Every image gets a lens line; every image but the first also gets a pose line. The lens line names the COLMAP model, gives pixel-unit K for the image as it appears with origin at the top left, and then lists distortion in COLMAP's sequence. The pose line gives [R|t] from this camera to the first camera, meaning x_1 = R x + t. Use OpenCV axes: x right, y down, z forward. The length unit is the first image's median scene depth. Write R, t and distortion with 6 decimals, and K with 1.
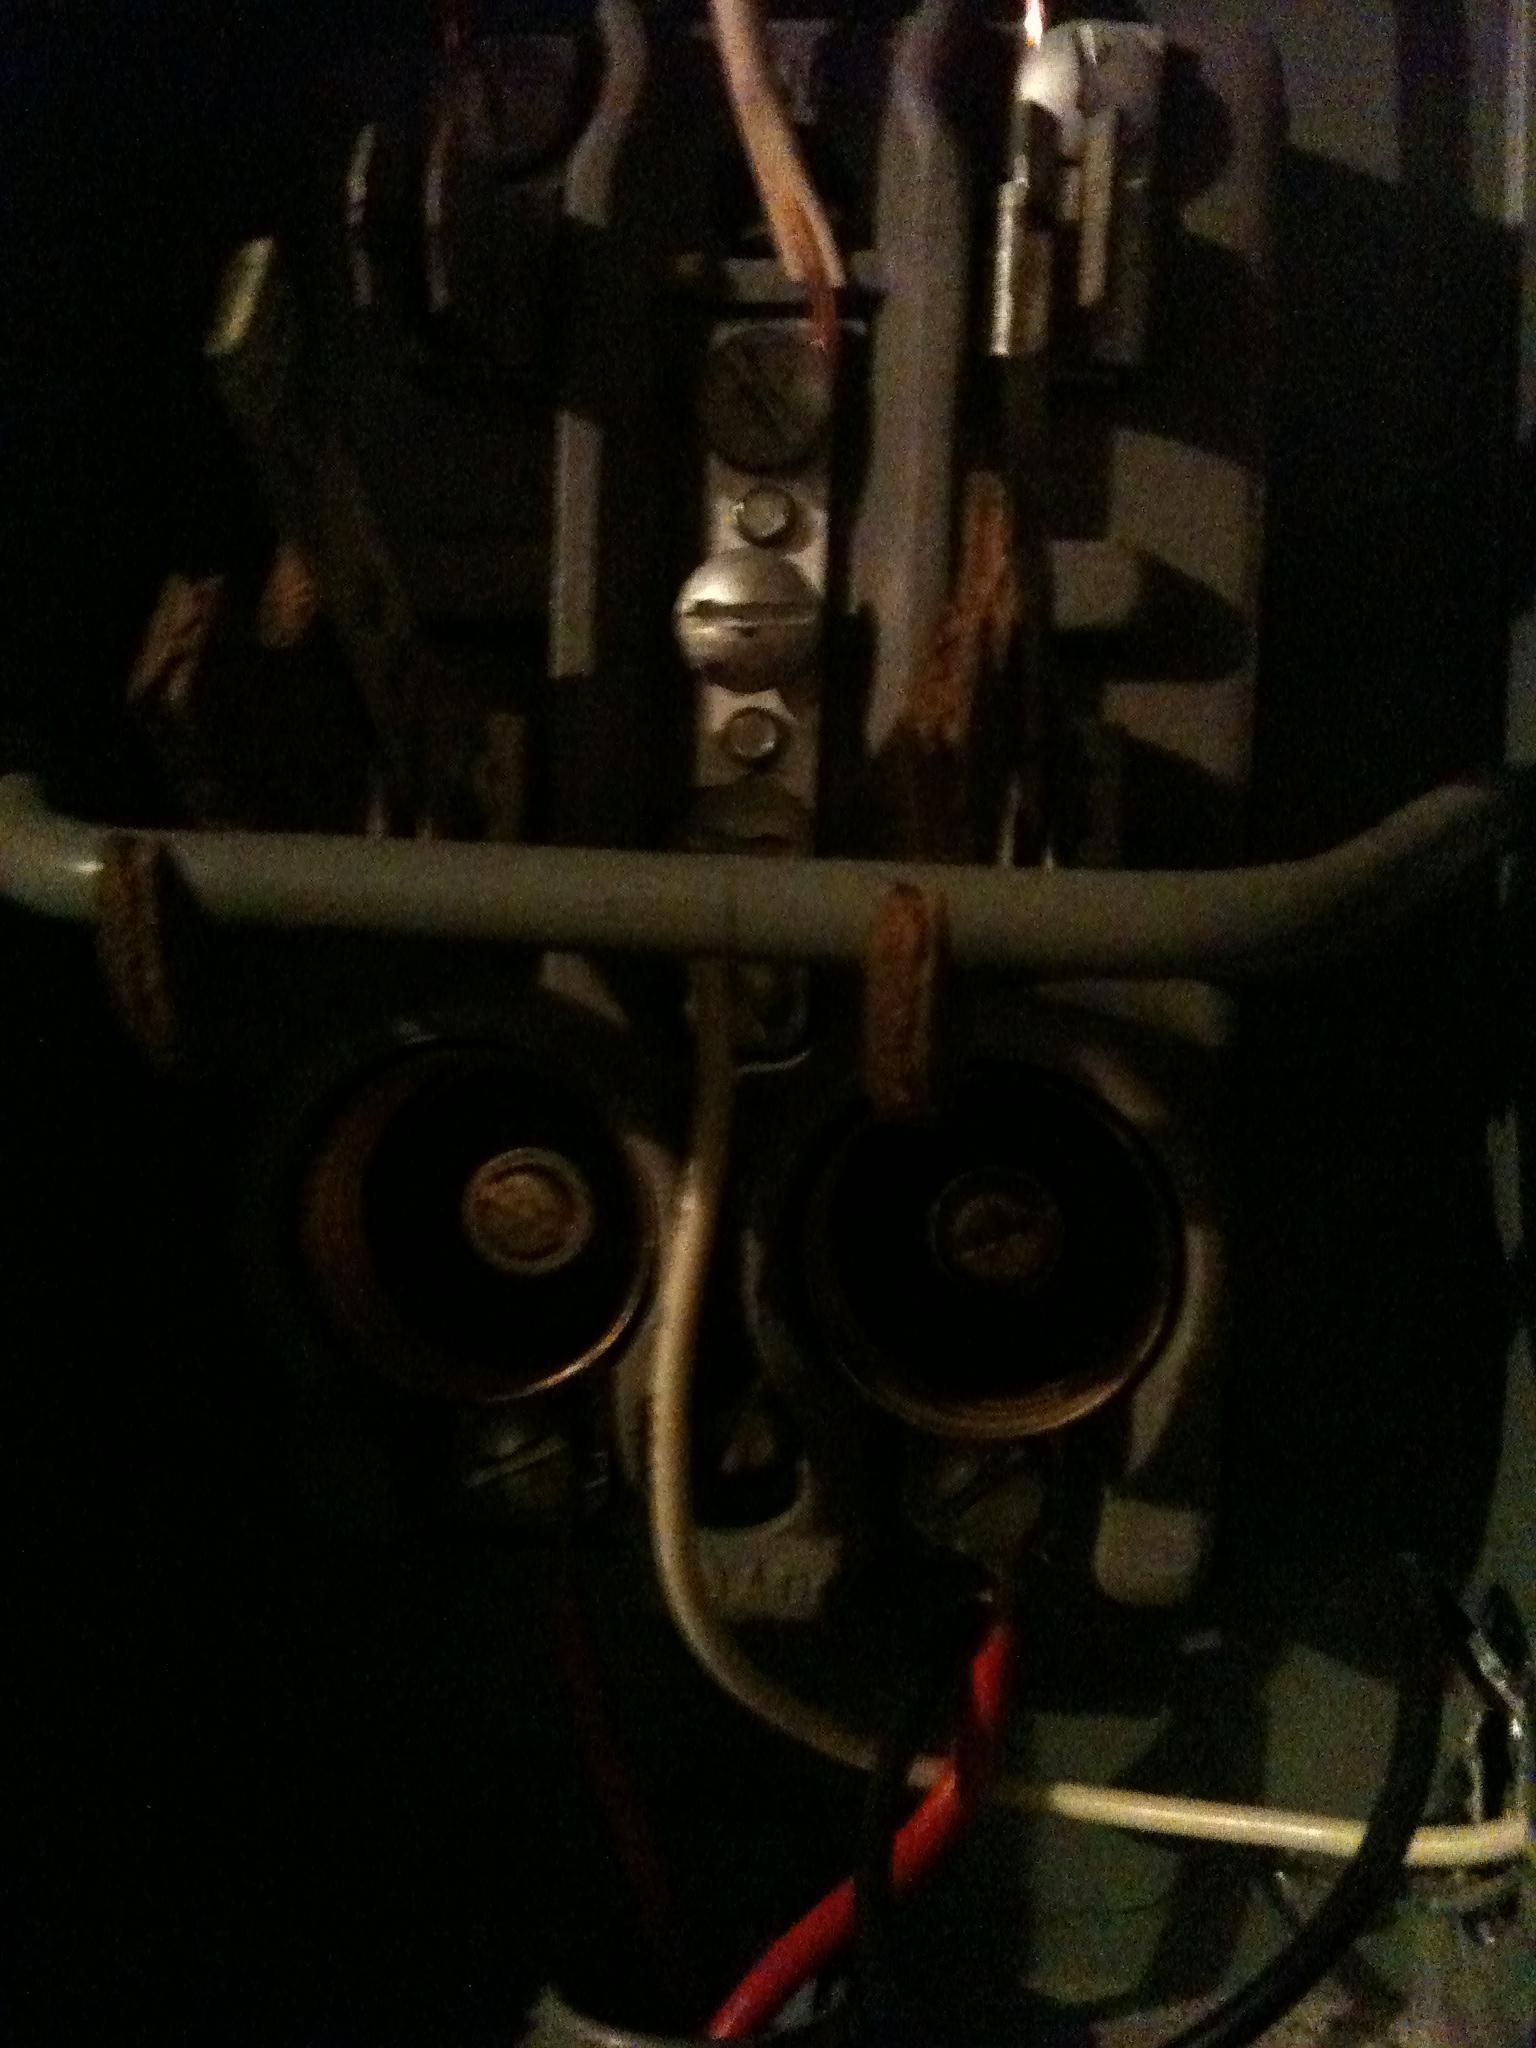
lens RADIAL K [[2437.9, 0, 768.0], [0, 2437.9, 1024.0], [0, 0, 1]] dist [0.229597, -0.930334]
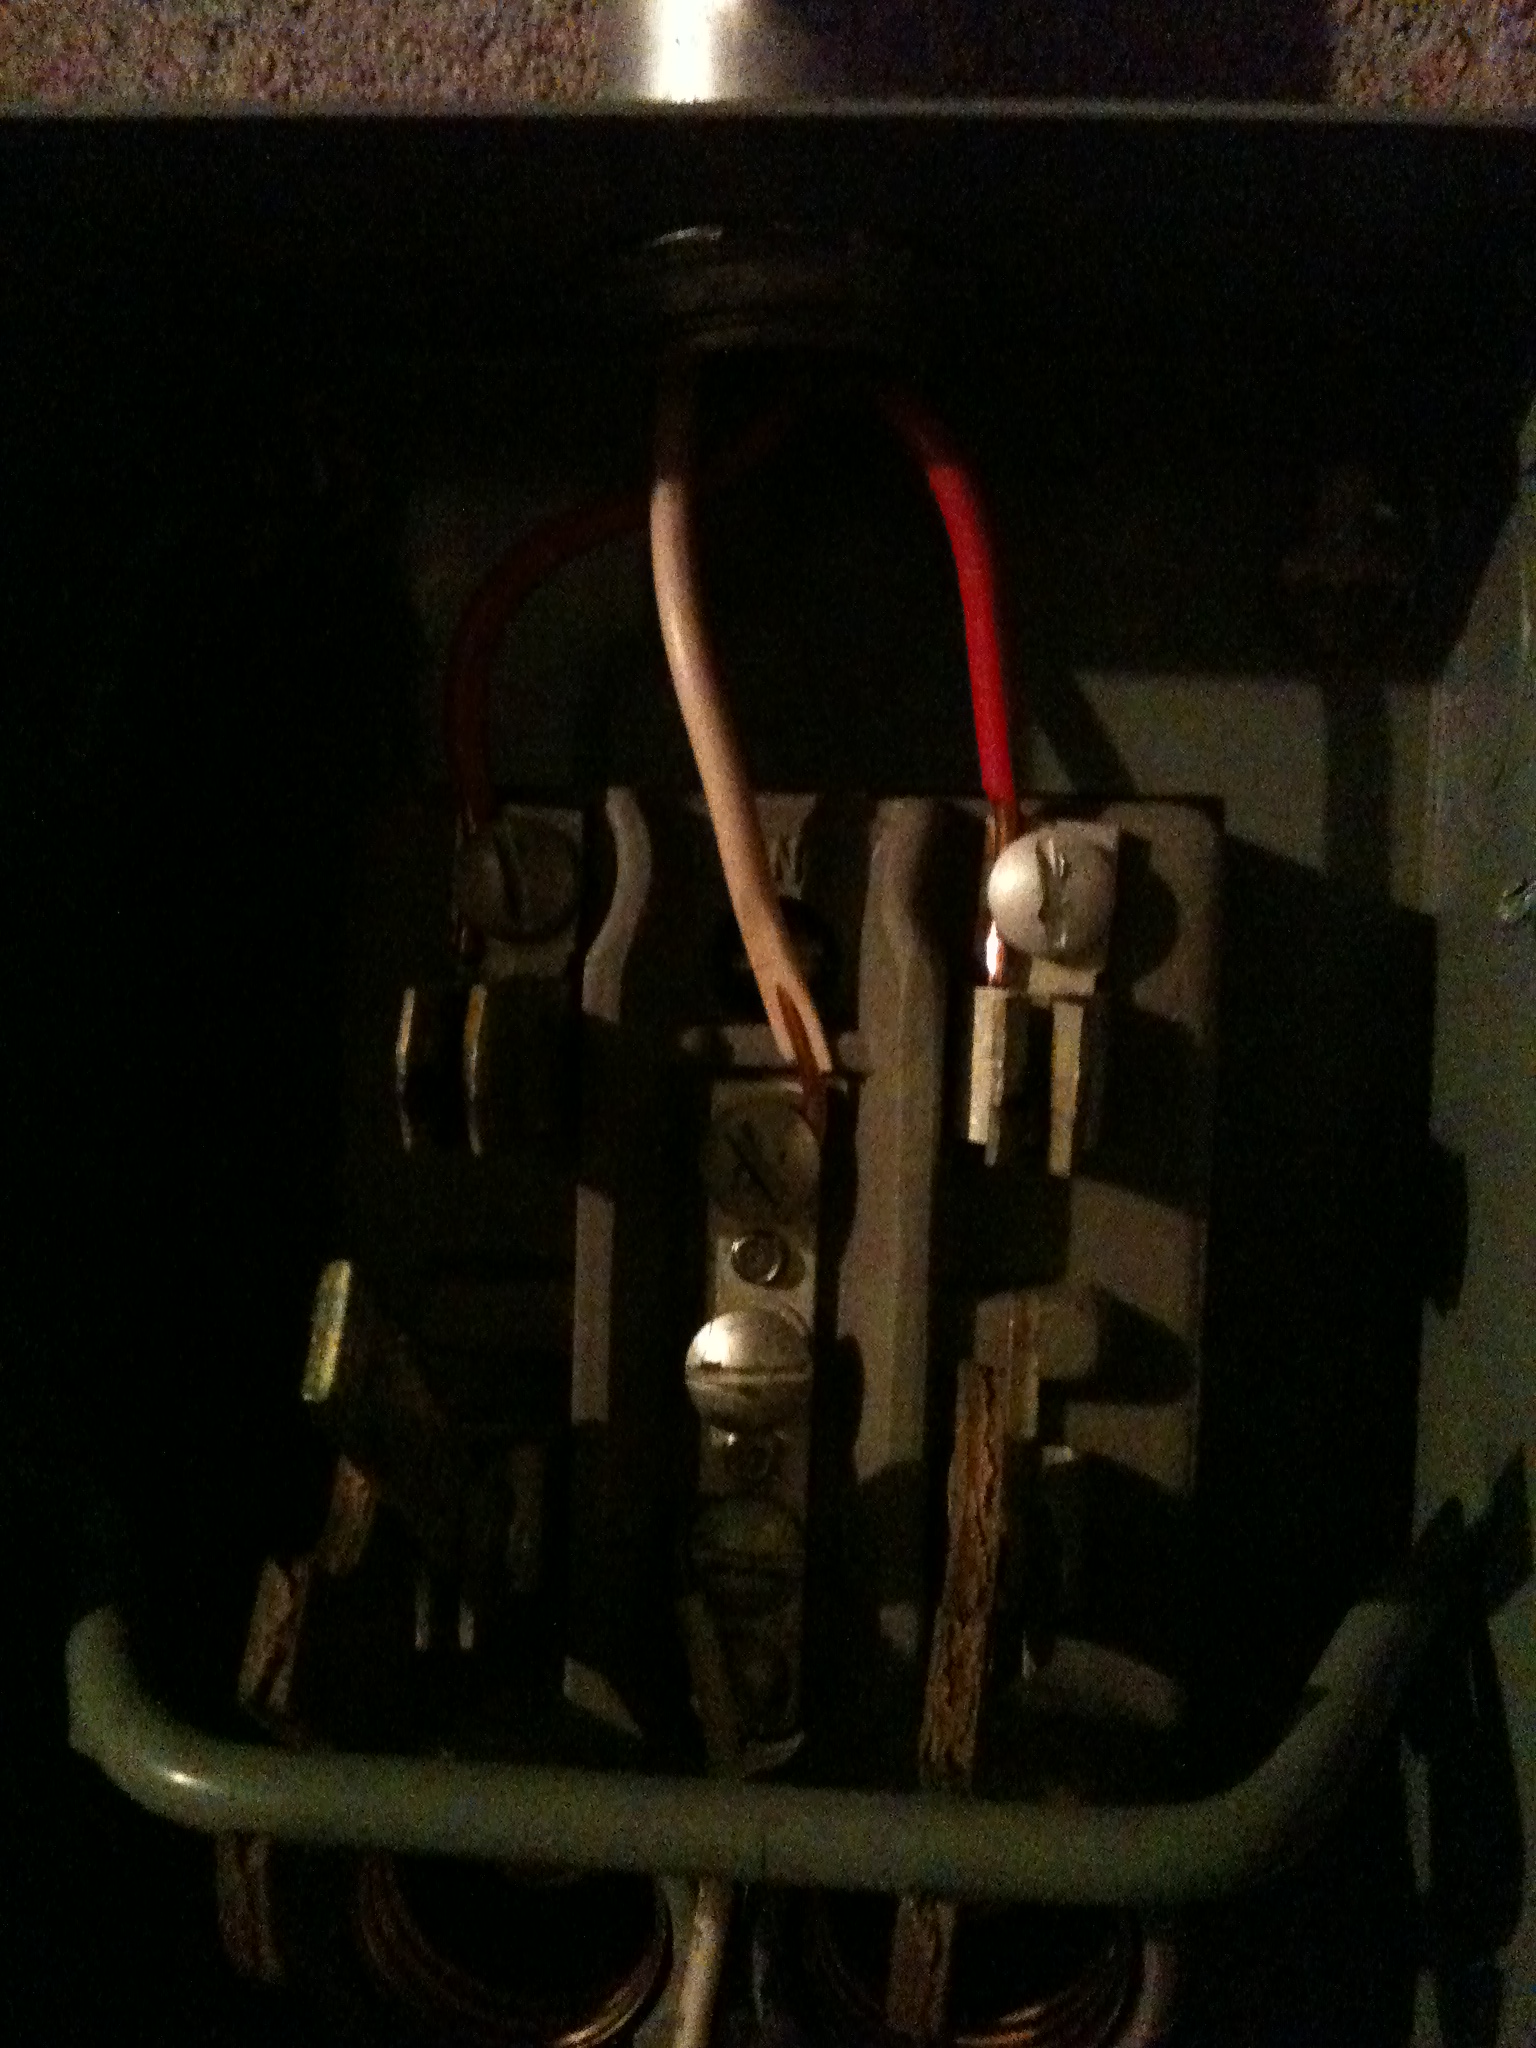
lens RADIAL K [[2437.9, 0, 768.0], [0, 2437.9, 1024.0], [0, 0, 1]] dist [0.229597, -0.930334]
pose [[0.999094, -0.009423, 0.041503, -0.043344], [0.007487, 0.998888, 0.046556, -0.368961], [-0.041895, -0.046203, 0.998053, -0.100645]]
